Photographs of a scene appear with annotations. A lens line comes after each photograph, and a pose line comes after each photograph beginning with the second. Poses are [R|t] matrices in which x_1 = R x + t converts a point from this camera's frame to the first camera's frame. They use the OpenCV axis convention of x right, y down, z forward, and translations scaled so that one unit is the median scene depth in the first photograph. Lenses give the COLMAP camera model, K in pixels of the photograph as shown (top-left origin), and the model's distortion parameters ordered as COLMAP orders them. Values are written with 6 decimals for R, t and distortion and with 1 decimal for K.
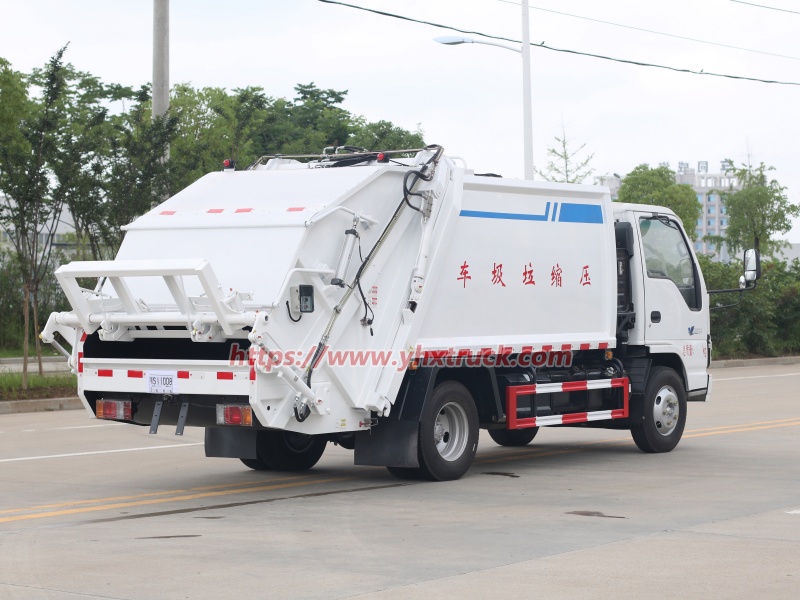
lens RADIAL K [[2075.0, 0, 400.0], [0, 2075.0, 300.0], [0, 0, 1]] dist [-0.003202, 0.034042]
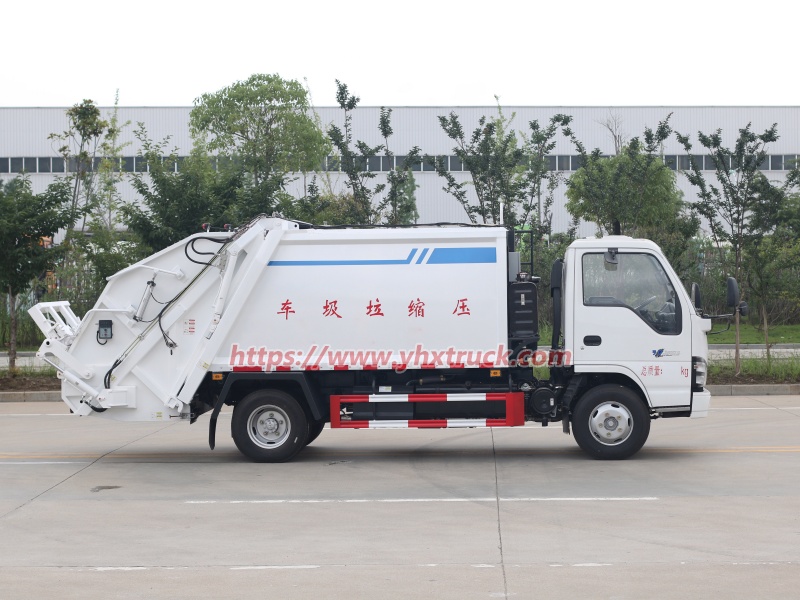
lens RADIAL K [[2075.0, 0, 400.0], [0, 2075.0, 300.0], [0, 0, 1]] dist [-0.003202, 0.034042]
pose [[0.543386, 0.006545, -0.839457, 1.109175], [0.010703, 0.999834, 0.014724, -0.034833], [0.839414, -0.016985, 0.543226, 0.317339]]
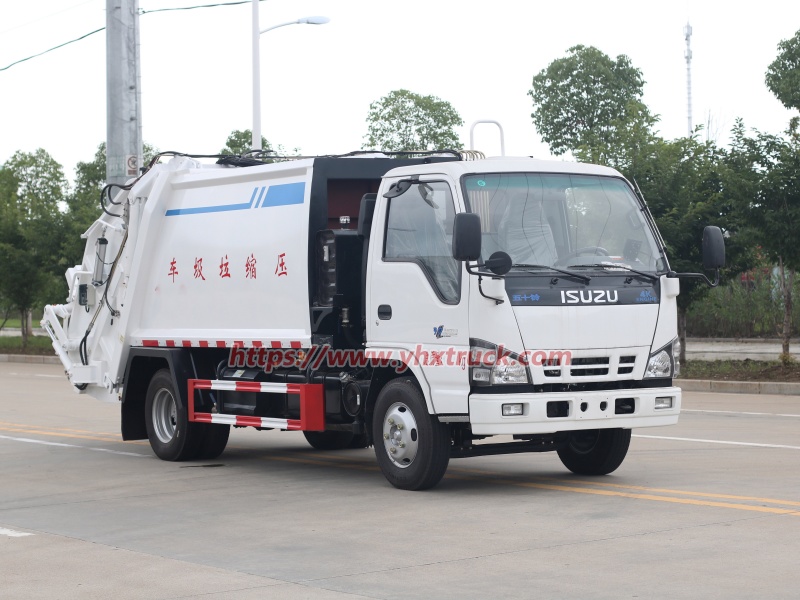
lens RADIAL K [[2075.0, 0, 400.0], [0, 2075.0, 300.0], [0, 0, 1]] dist [-0.003202, 0.034042]
pose [[-0.358015, 0.008838, -0.933674, 0.919167], [0.015867, 0.999868, 0.003381, 0.001116], [0.933581, -0.013604, -0.358108, 1.392878]]
